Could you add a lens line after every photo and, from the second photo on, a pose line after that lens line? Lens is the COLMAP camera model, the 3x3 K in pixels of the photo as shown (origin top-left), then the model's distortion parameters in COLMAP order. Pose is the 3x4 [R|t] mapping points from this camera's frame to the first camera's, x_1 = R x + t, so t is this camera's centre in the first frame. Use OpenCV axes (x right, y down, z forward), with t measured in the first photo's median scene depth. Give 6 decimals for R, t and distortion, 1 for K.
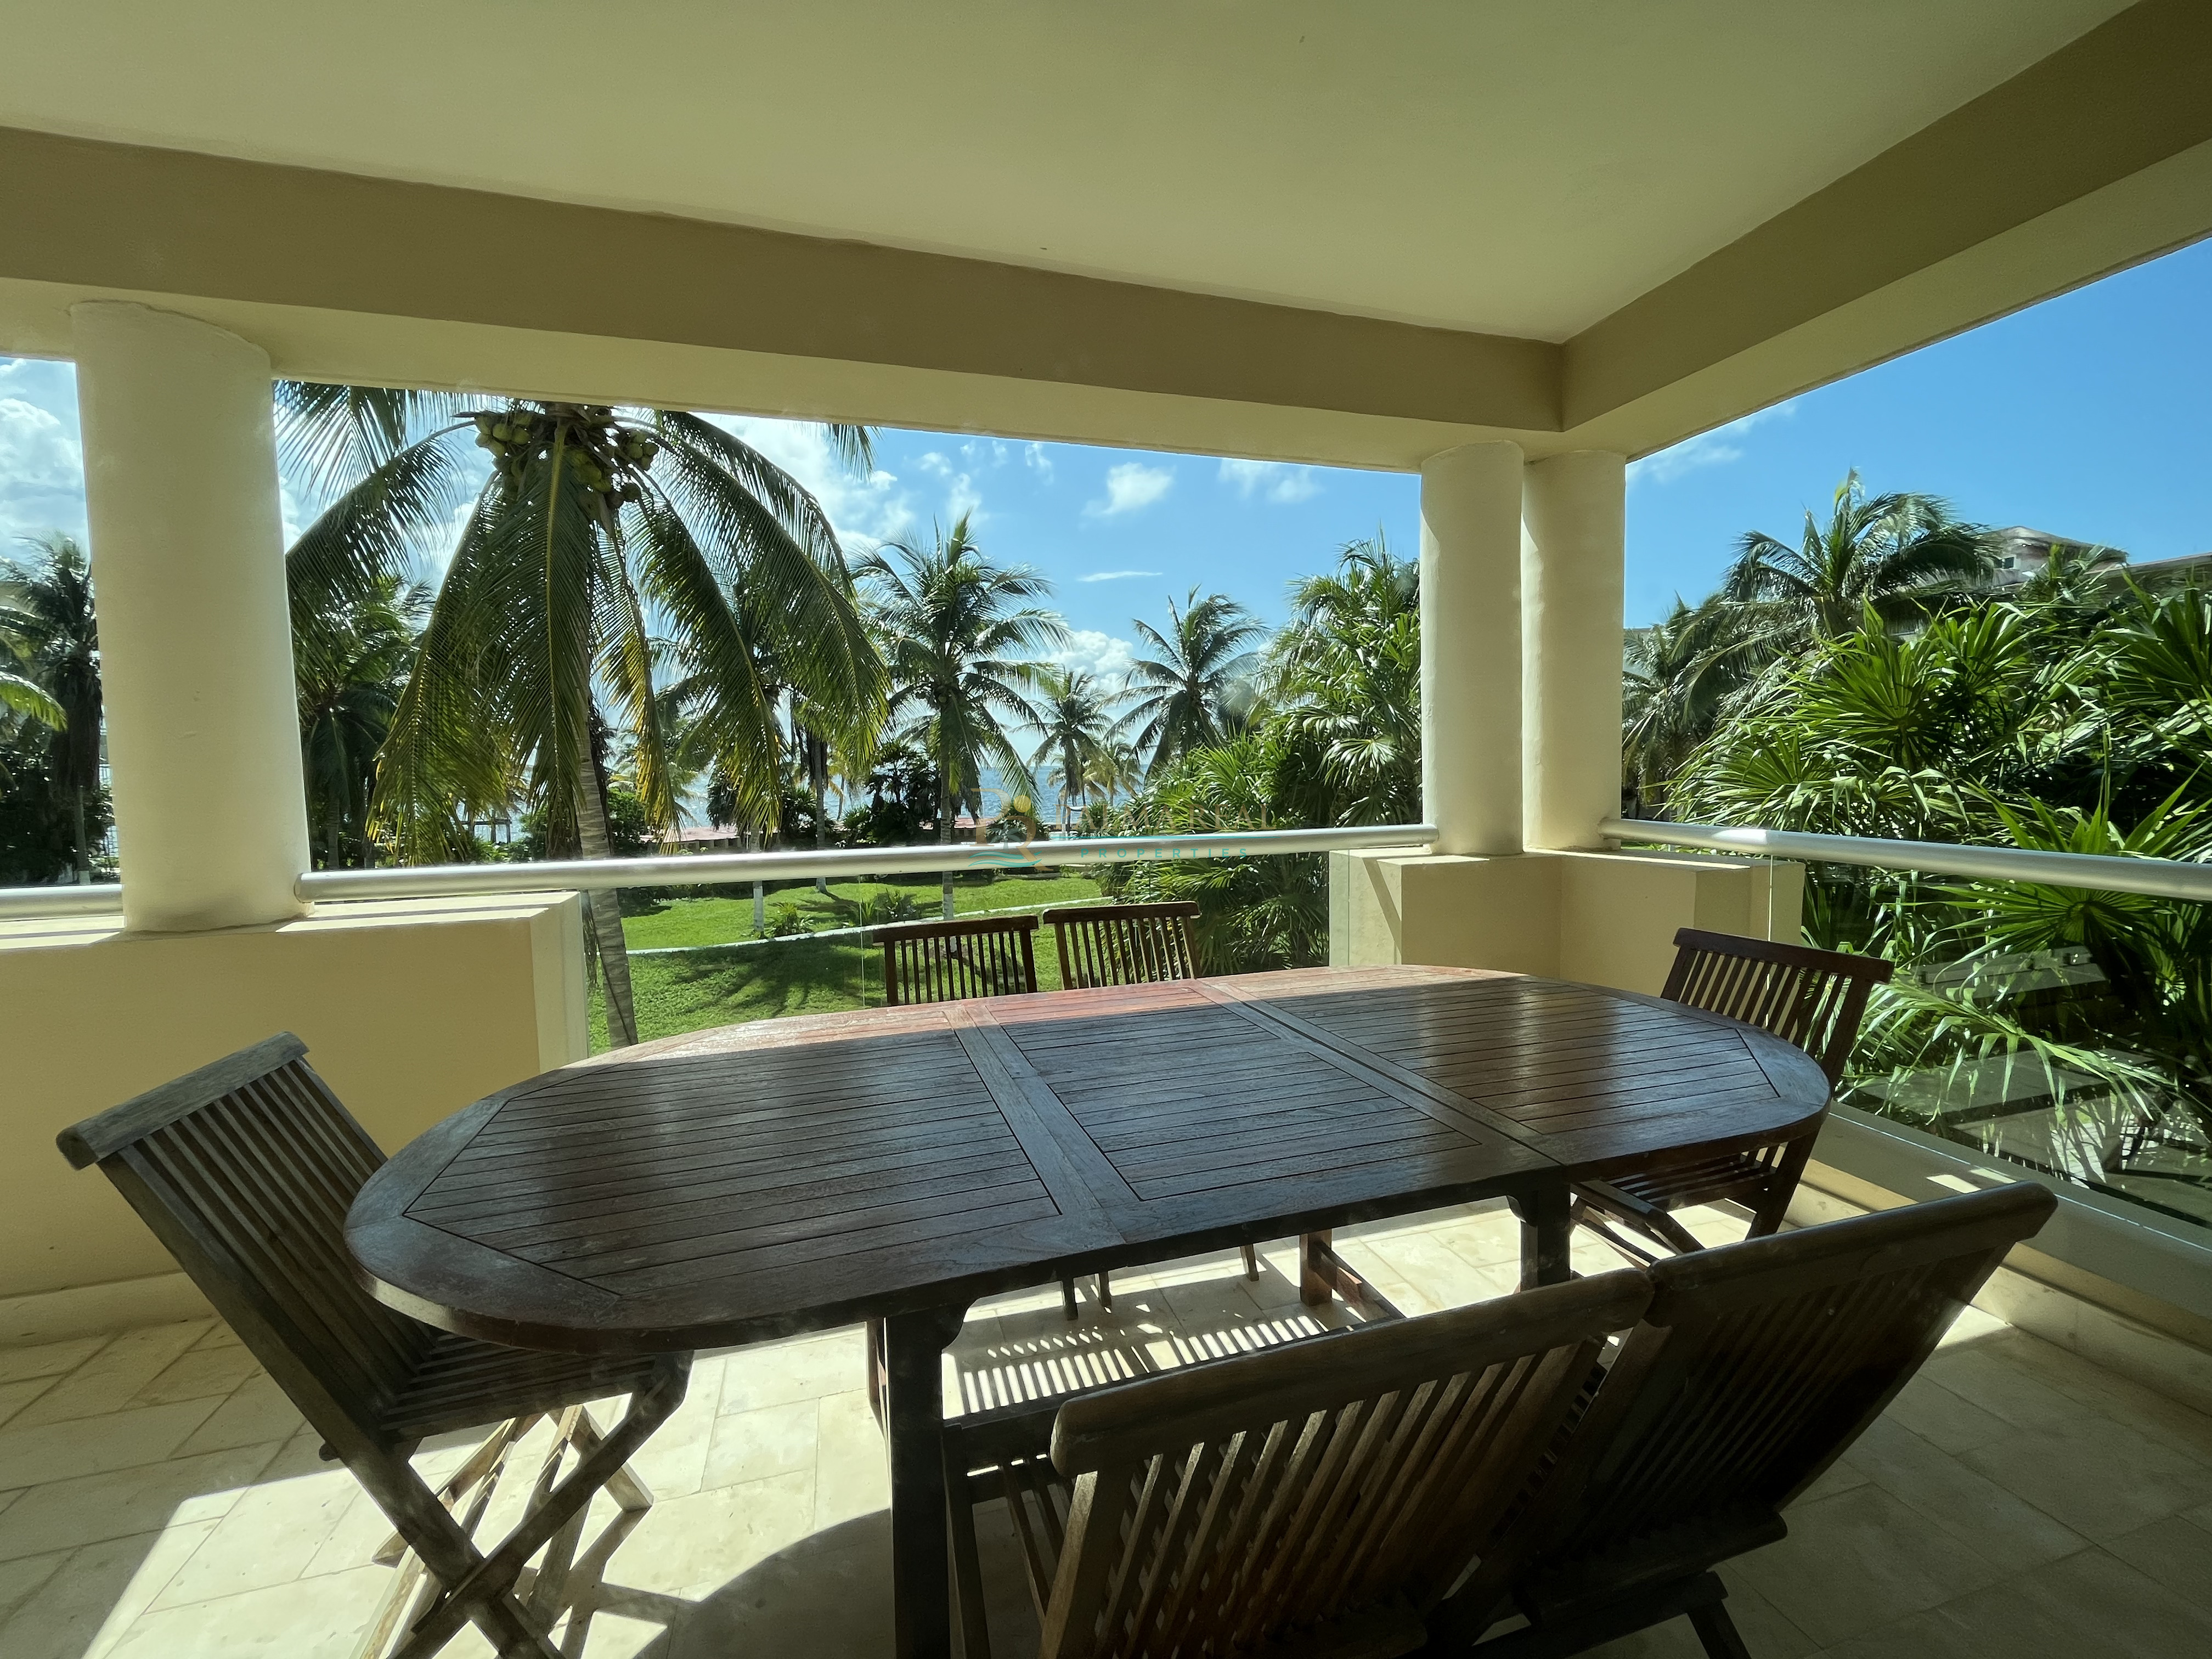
lens RADIAL K [[905.0, 0, 1098.1], [0, 905.0, 818.9], [0, 0, 1]] dist [-0.002590, 0.000073]
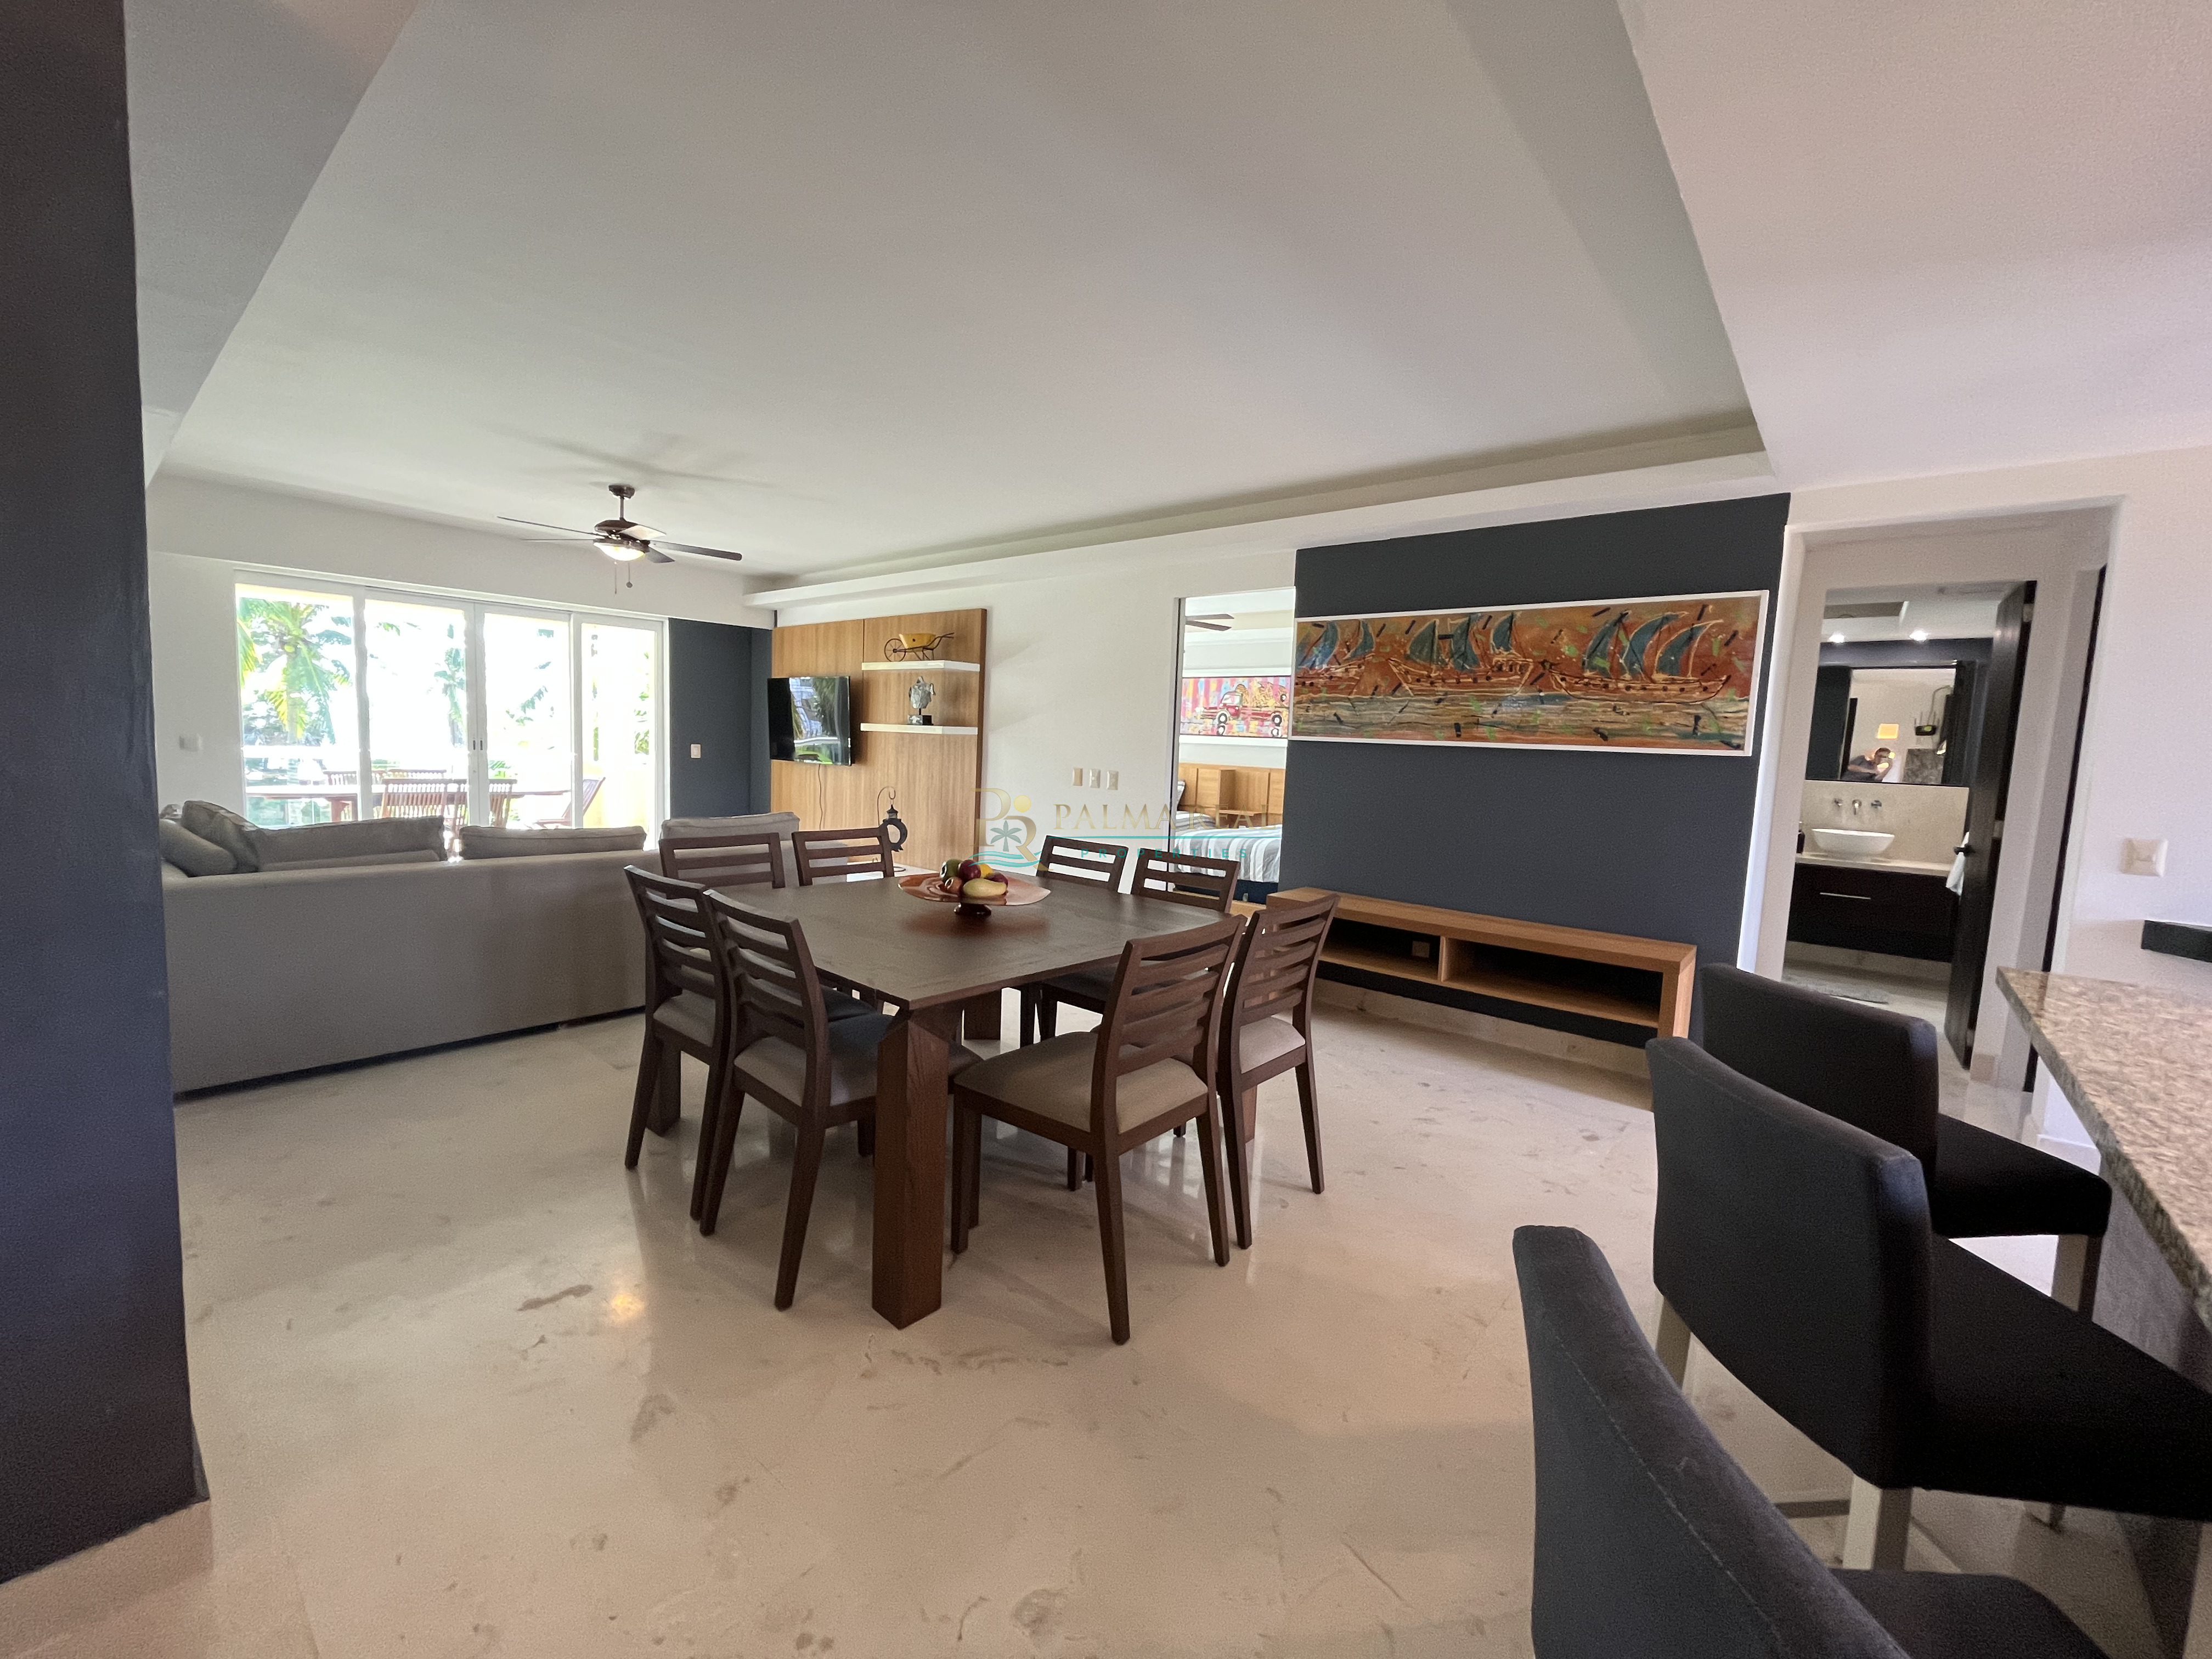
lens RADIAL K [[905.0, 0, 1104.5], [0, 905.0, 825.0], [0, 0, 1]] dist [-0.002590, 0.000073]
pose [[0.833247, 0.002674, 0.552894, 0.029970], [-0.023609, 0.999248, 0.030749, 0.014383], [-0.552397, -0.038674, 0.832684, -0.324946]]
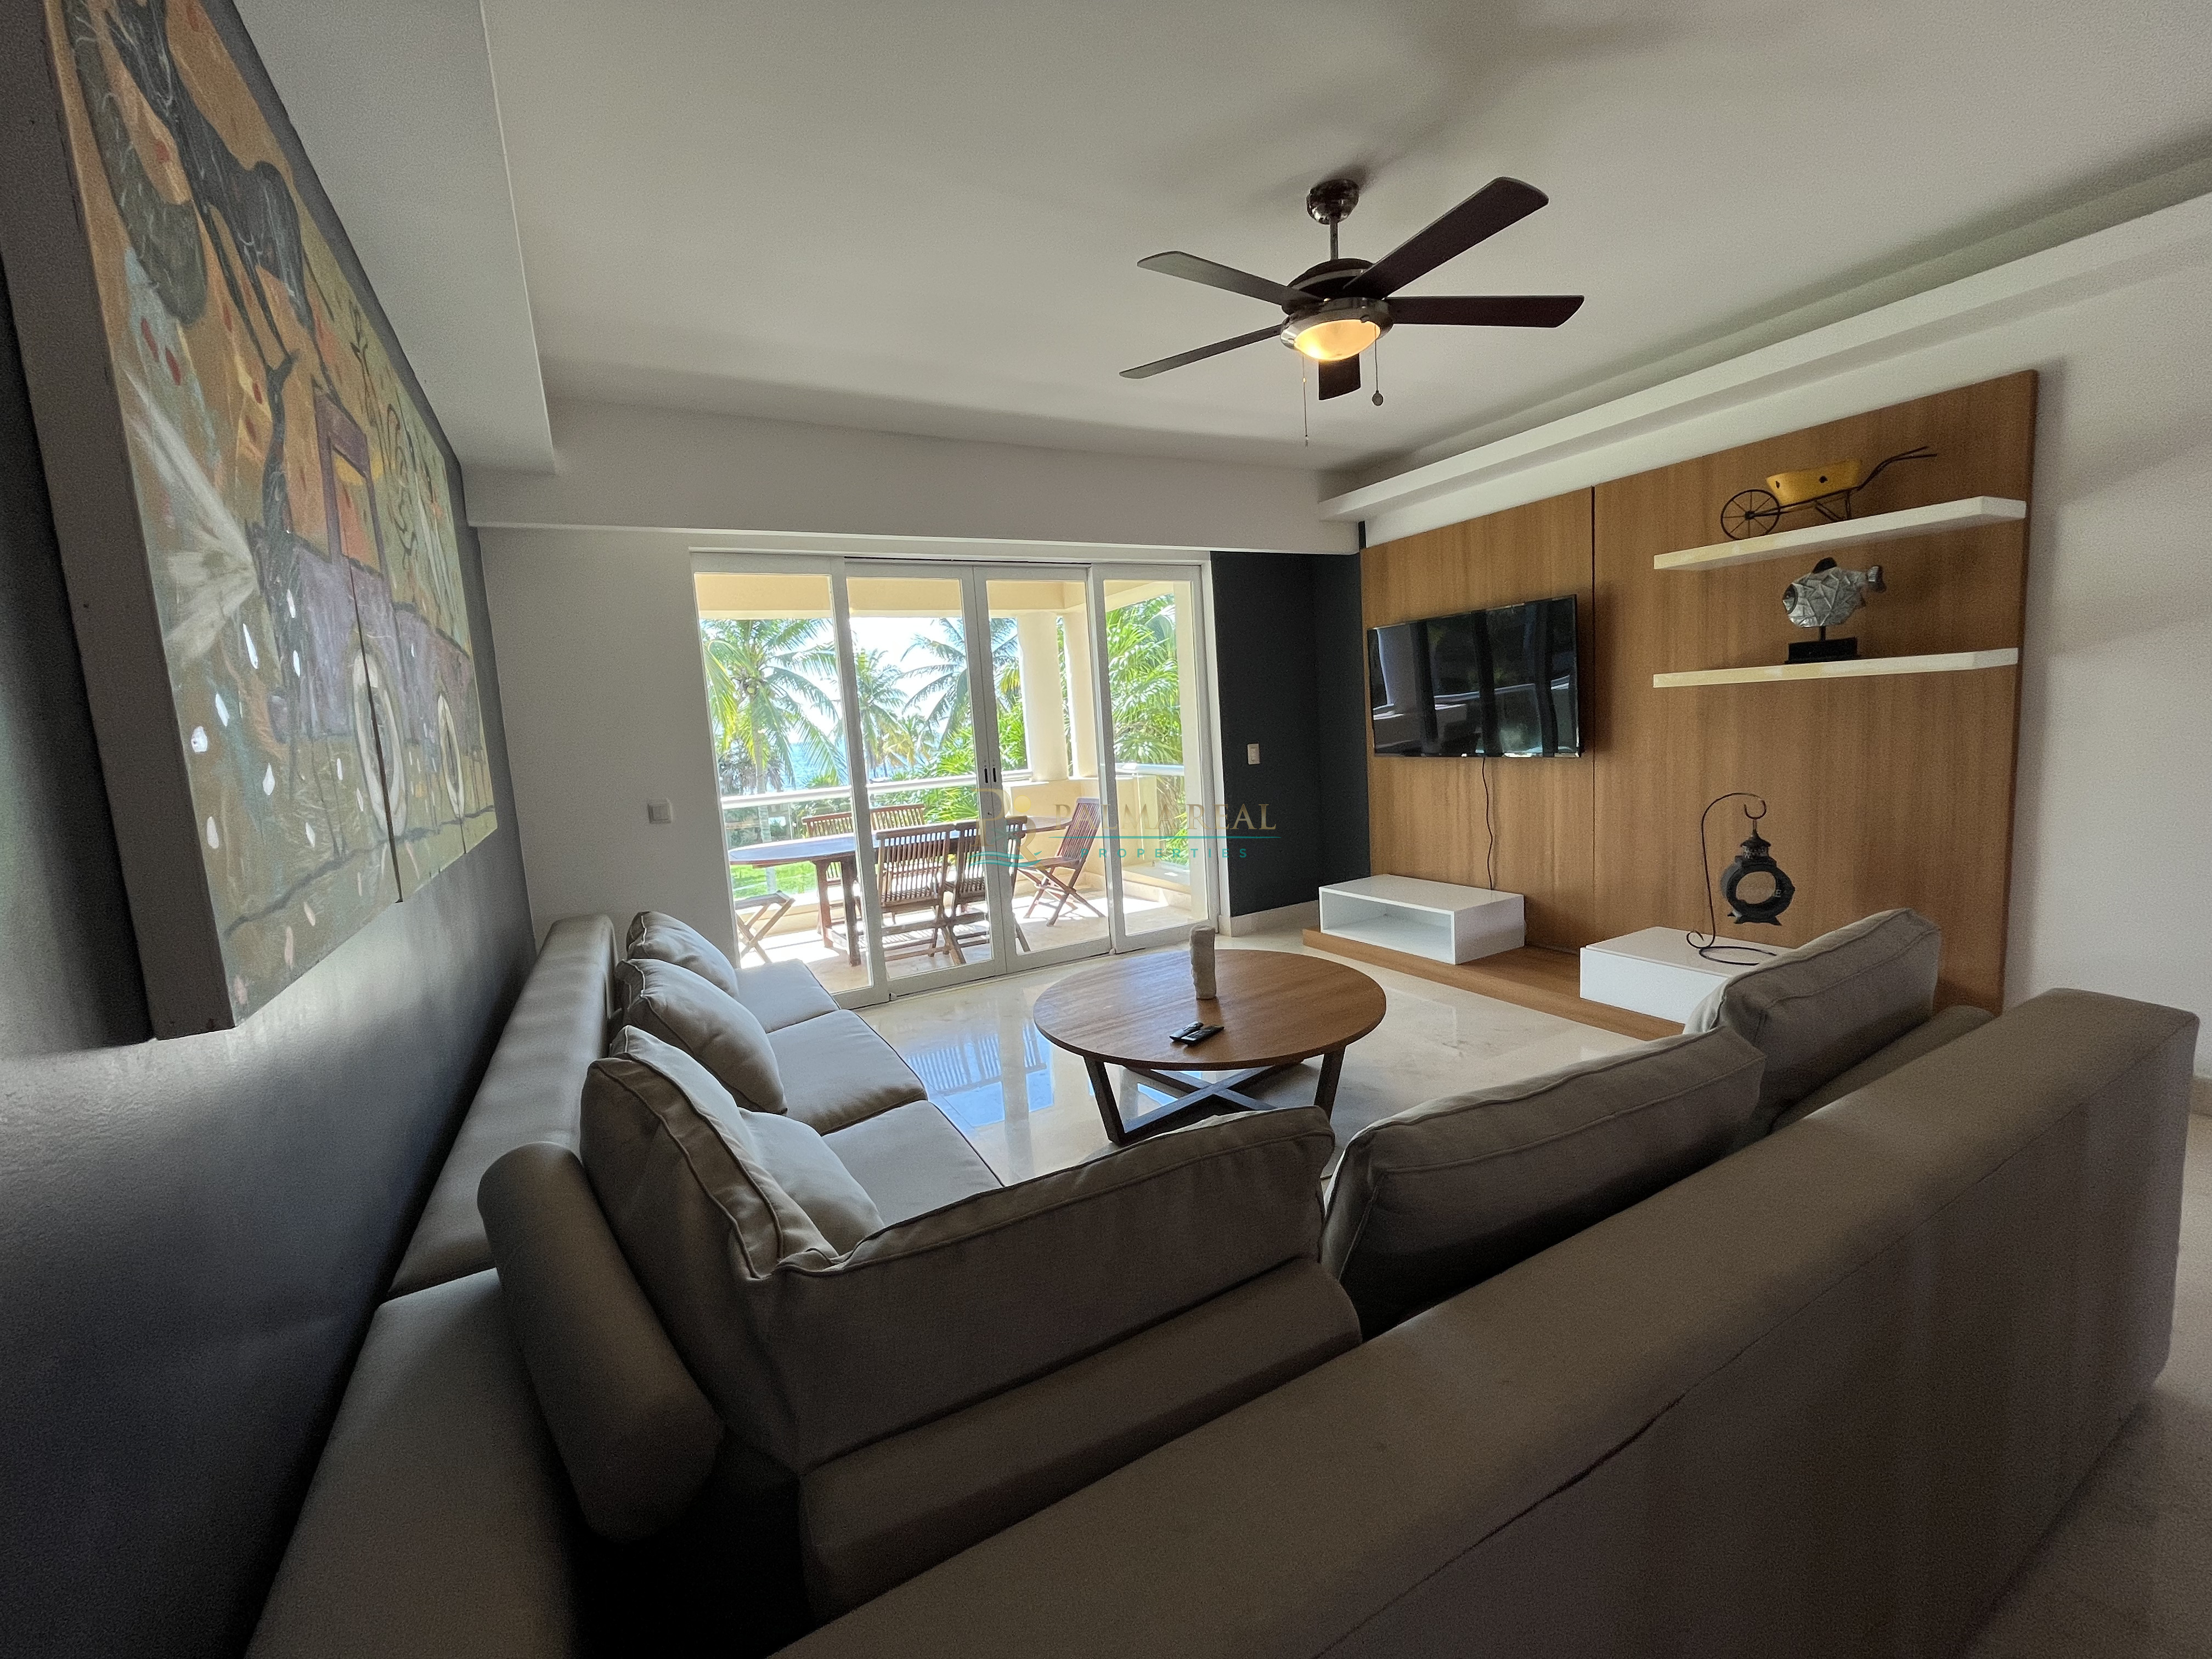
lens RADIAL K [[905.0, 0, 1102.9], [0, 905.0, 821.1], [0, 0, 1]] dist [-0.002590, 0.000073]
pose [[0.974546, -0.068812, 0.213365, 0.005400], [0.059955, 0.997060, 0.047717, 0.005054], [-0.216021, -0.033710, 0.975807, -0.180069]]
